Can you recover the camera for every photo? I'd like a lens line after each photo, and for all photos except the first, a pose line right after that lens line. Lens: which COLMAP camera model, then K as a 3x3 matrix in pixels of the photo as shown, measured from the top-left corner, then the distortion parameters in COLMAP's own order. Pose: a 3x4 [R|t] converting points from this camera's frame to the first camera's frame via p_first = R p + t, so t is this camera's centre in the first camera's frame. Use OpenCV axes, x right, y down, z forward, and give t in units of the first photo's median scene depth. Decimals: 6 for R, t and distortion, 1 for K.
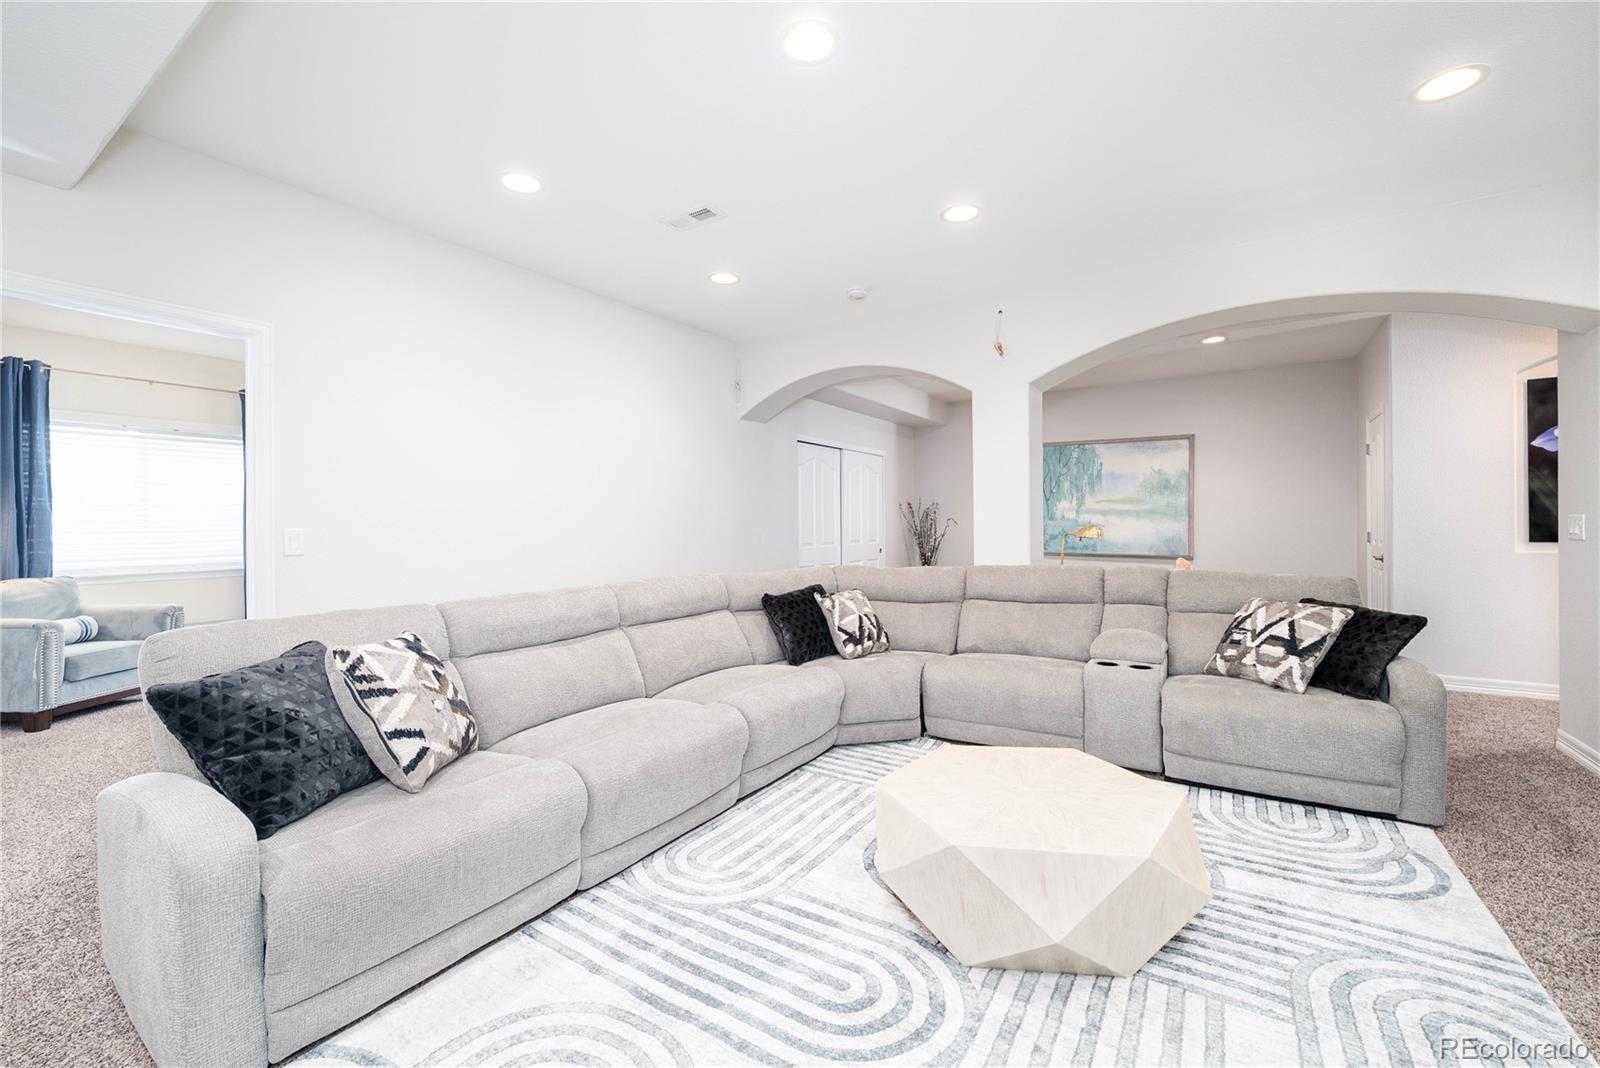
lens RADIAL K [[655.2, 0, 789.2], [0, 655.2, 524.7], [0, 0, 1]] dist [-0.012867, 0.005078]
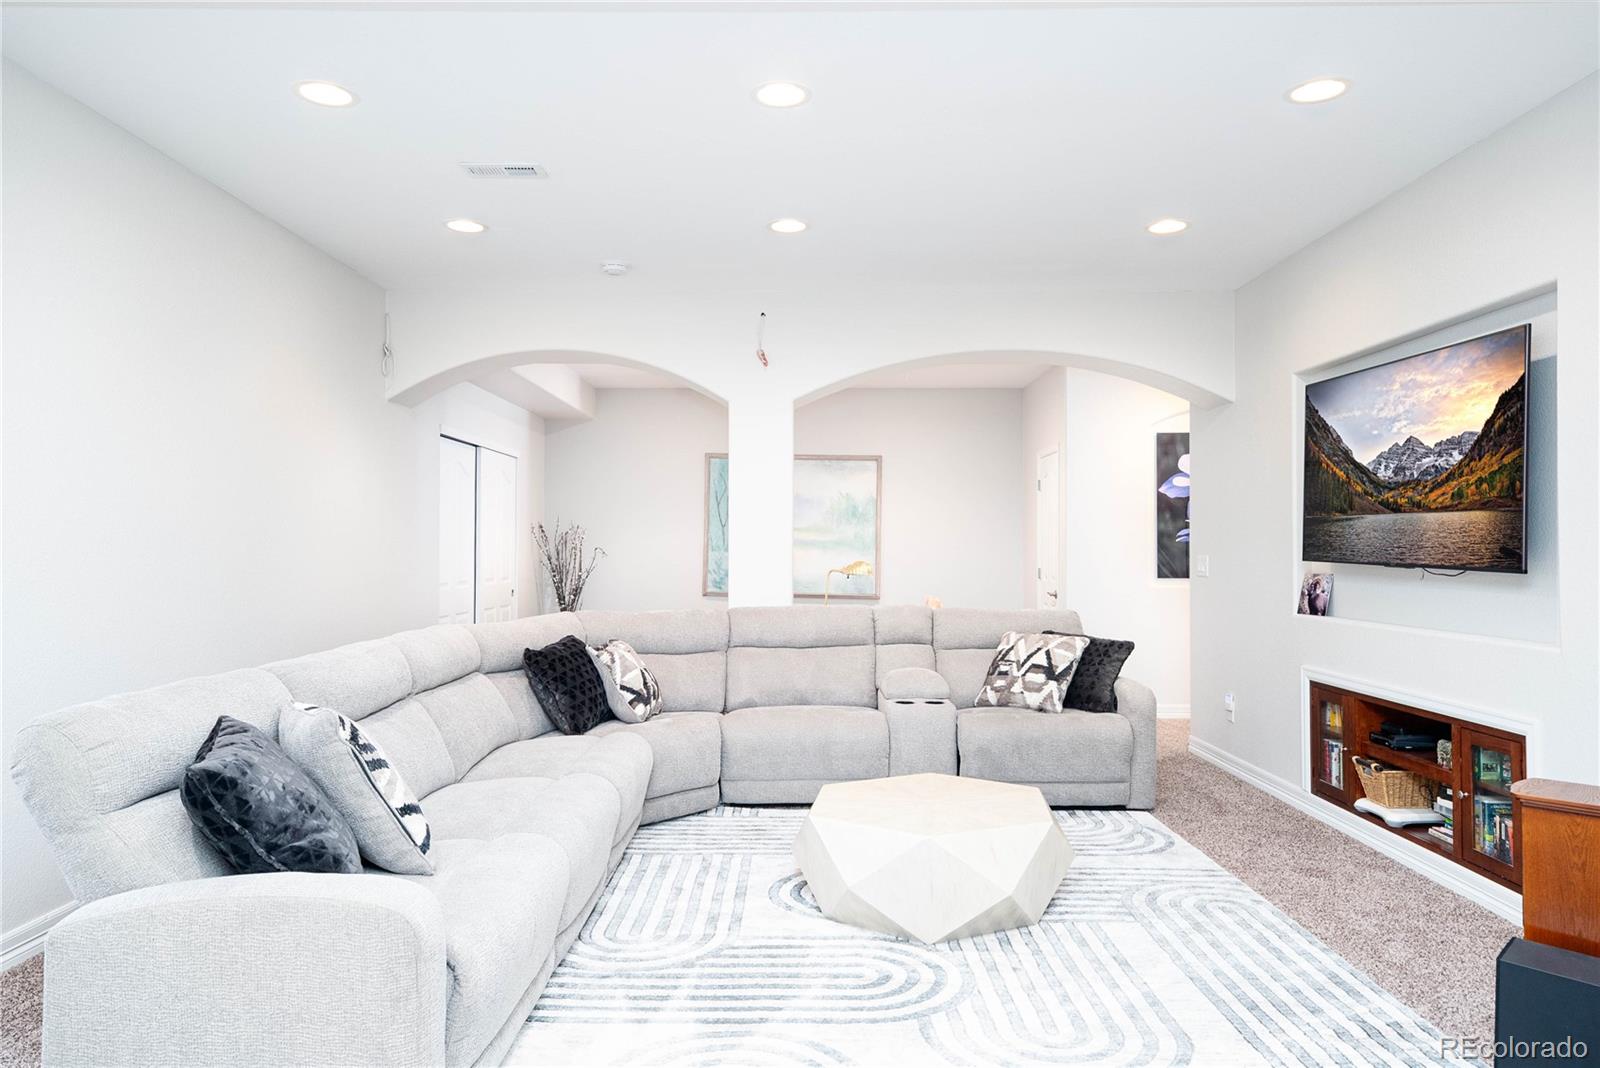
lens RADIAL K [[1035.1, 0, 802.6], [0, 1035.1, 534.8], [0, 0, 1]] dist [0.033895, -0.001020]
pose [[0.837113, 0.019295, 0.546690, -0.567861], [-0.010219, 0.999755, -0.019639, -0.010428], [-0.546935, 0.010854, 0.837105, -0.264008]]
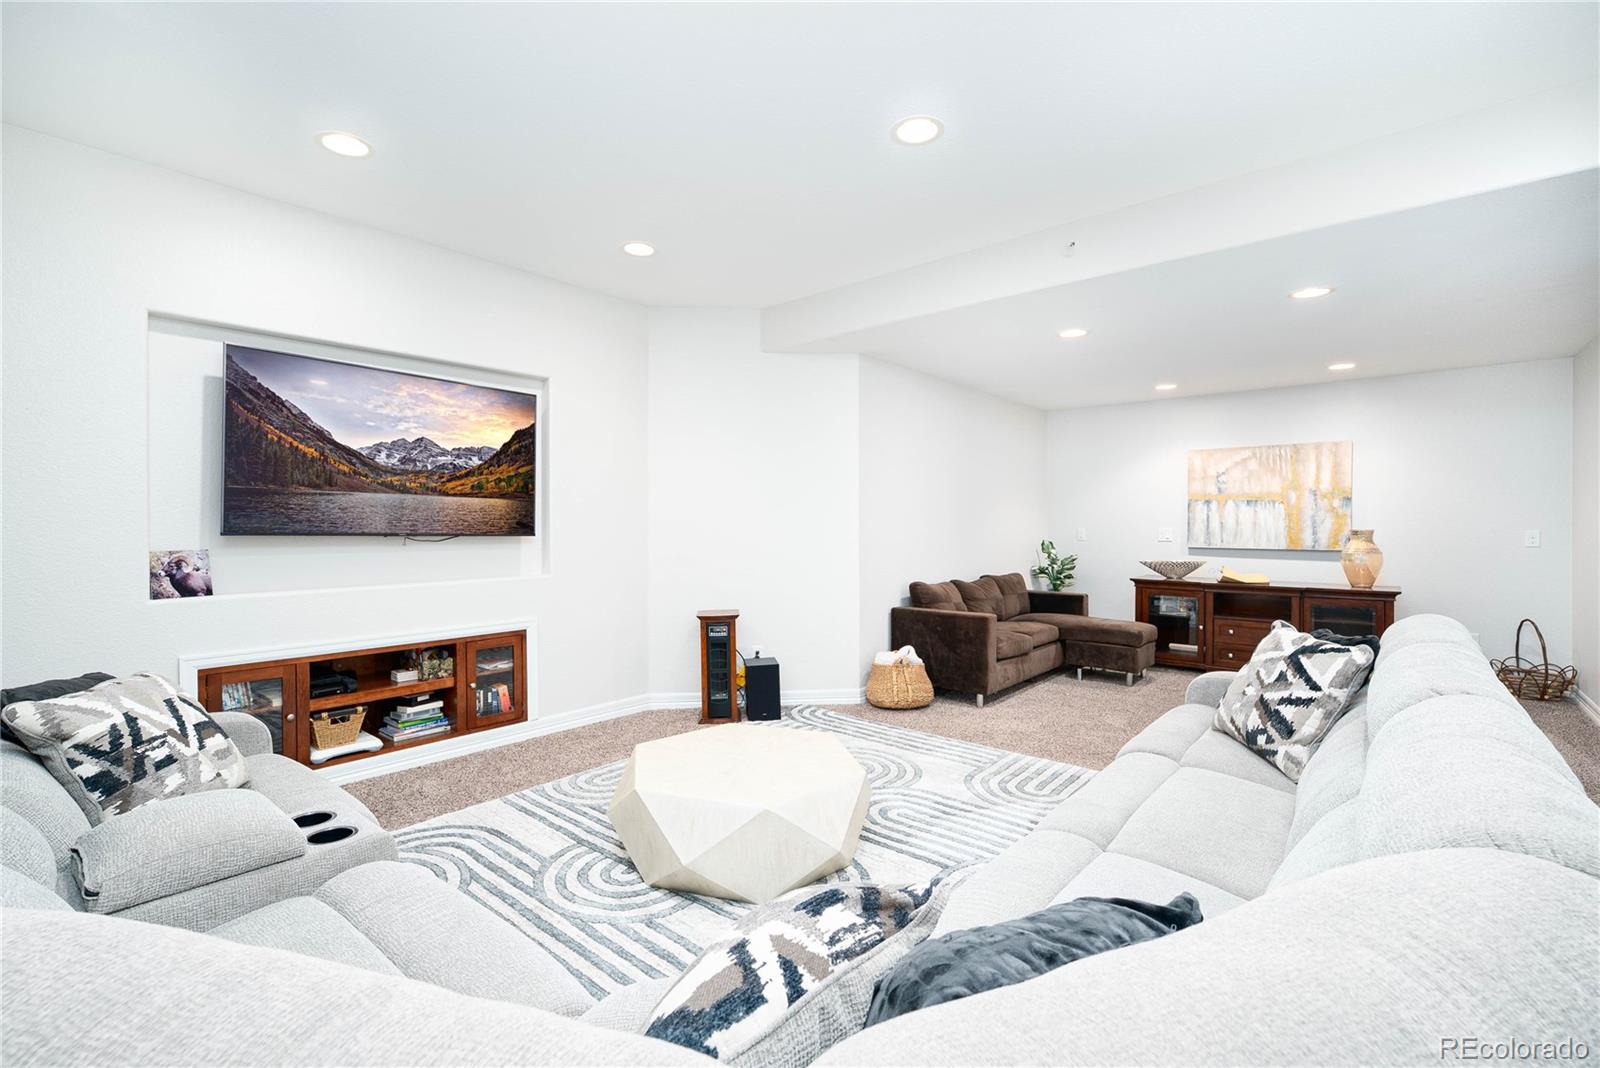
lens RADIAL K [[711.3, 0, 797.6], [0, 711.3, 530.7], [0, 0, 1]] dist [-0.000070, 0.000041]
pose [[-0.993336, 0.006845, 0.115051, 0.088756], [0.008043, 0.999918, 0.009958, -0.019945], [-0.114973, 0.010817, -0.993310, 1.675962]]
